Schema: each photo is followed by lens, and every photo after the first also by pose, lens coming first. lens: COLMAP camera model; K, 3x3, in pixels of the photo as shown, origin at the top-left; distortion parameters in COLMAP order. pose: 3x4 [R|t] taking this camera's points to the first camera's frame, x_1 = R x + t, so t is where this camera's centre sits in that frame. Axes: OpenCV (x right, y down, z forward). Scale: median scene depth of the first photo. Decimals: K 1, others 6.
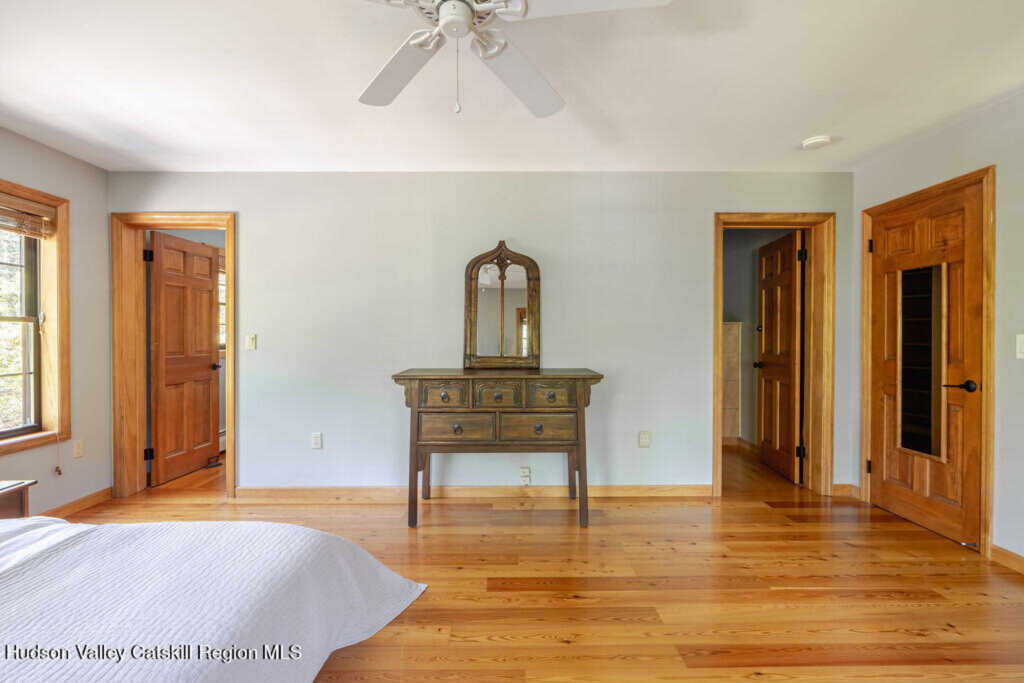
lens RADIAL K [[477.5, 0, 512.0], [0, 477.5, 341.5], [0, 0, 1]] dist [0.000158, 0.000077]
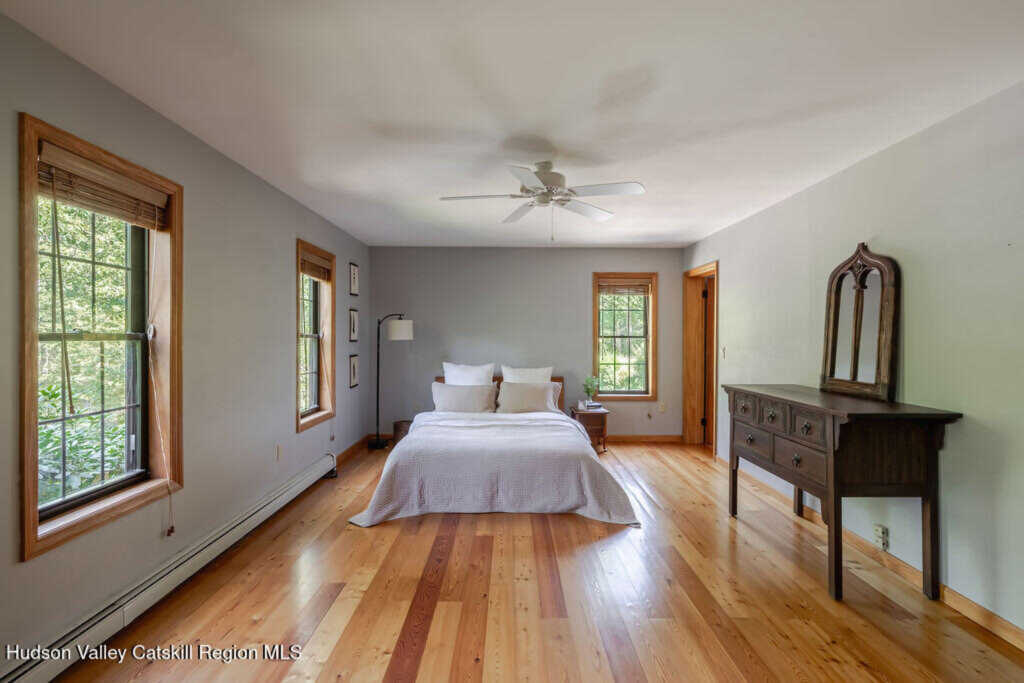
lens RADIAL K [[477.5, 0, 512.0], [0, 477.5, 341.5], [0, 0, 1]] dist [0.000158, 0.000077]
pose [[-0.004465, 0.013699, -0.999896, 0.846648], [-0.017134, 0.999758, 0.013774, -0.040008], [0.999843, 0.017194, -0.004229, 0.396778]]
